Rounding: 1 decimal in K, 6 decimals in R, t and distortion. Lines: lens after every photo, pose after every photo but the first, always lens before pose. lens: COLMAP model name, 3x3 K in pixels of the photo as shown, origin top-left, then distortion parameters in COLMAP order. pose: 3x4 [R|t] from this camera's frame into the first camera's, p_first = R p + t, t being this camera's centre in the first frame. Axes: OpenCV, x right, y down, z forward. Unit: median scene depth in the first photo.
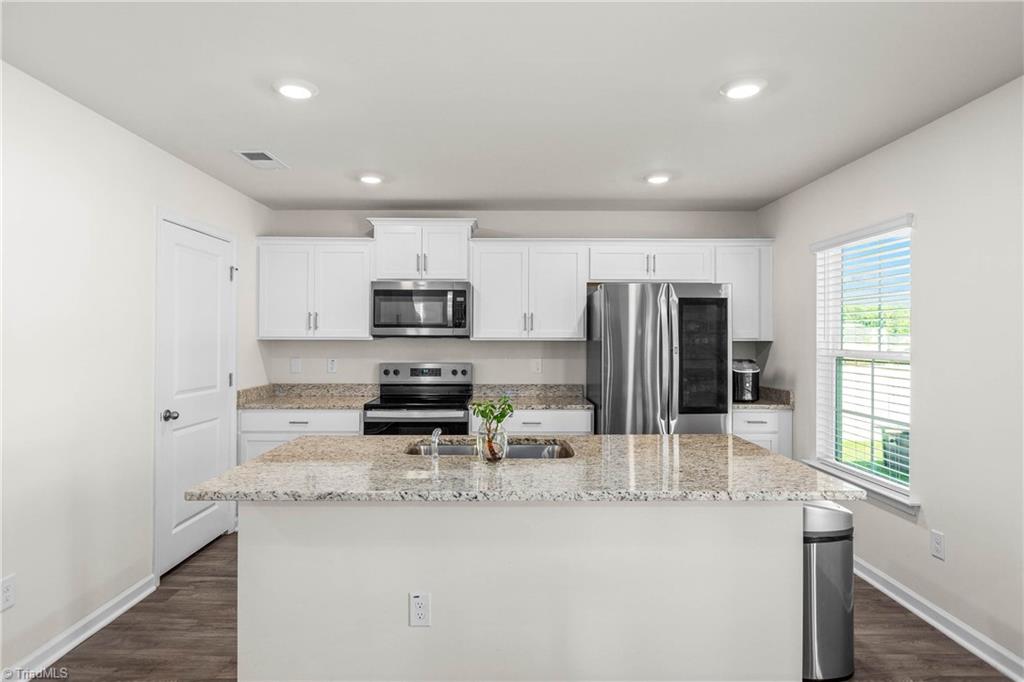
lens RADIAL K [[572.2, 0, 507.7], [0, 572.2, 334.9], [0, 0, 1]] dist [-0.003096, 0.000163]
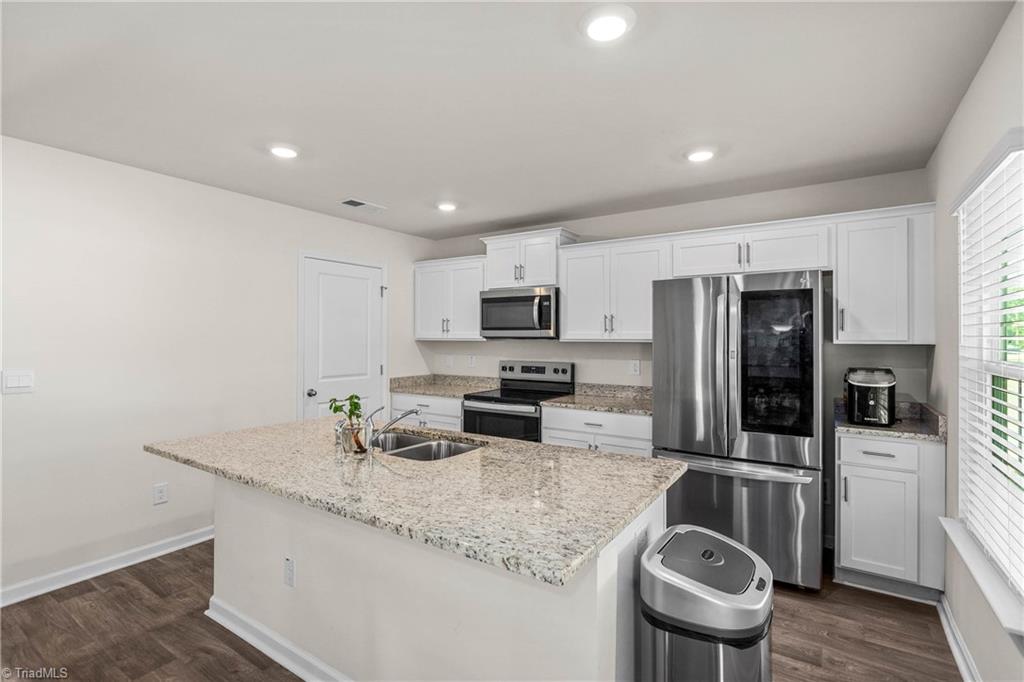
lens RADIAL K [[478.5, 0, 509.1], [0, 478.5, 337.9], [0, 0, 1]] dist [0.001894, 0.000745]
pose [[0.827923, 0.000237, -0.560842, 0.366884], [0.002188, 0.999991, 0.003652, -0.000716], [0.560837, -0.004250, 0.827915, 0.208940]]
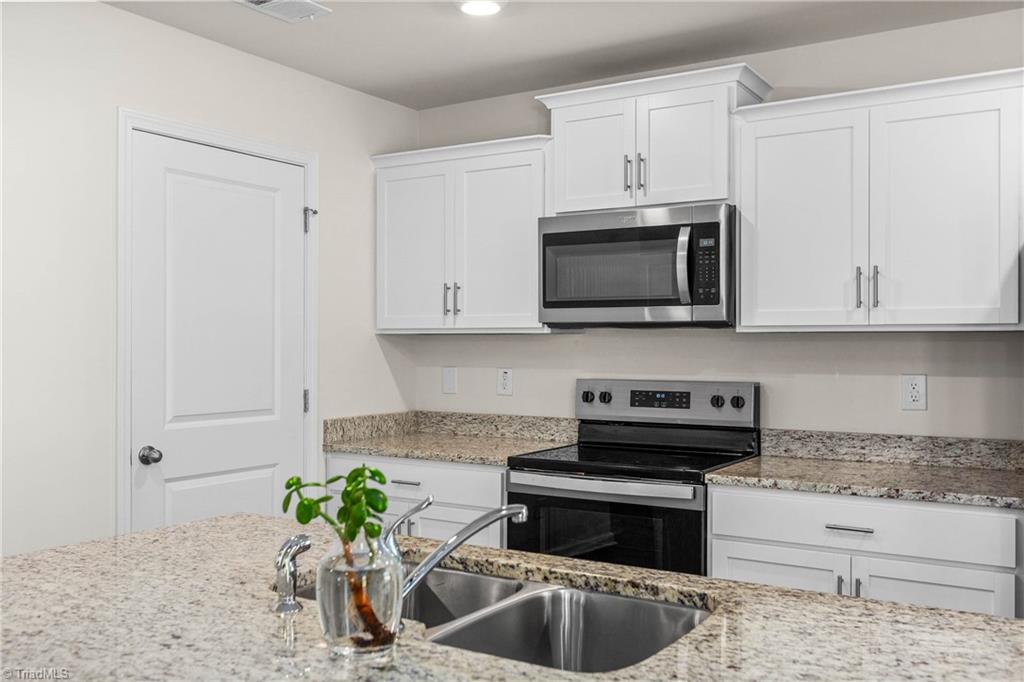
lens RADIAL K [[915.4, 0, 512.0], [0, 915.4, 341.0], [0, 0, 1]] dist [0.005500, -0.000763]
pose [[0.845074, -0.003358, -0.534639, 0.178420], [0.003624, 0.999993, -0.000552, 0.016786], [0.534637, -0.001471, 0.845080, 0.291181]]
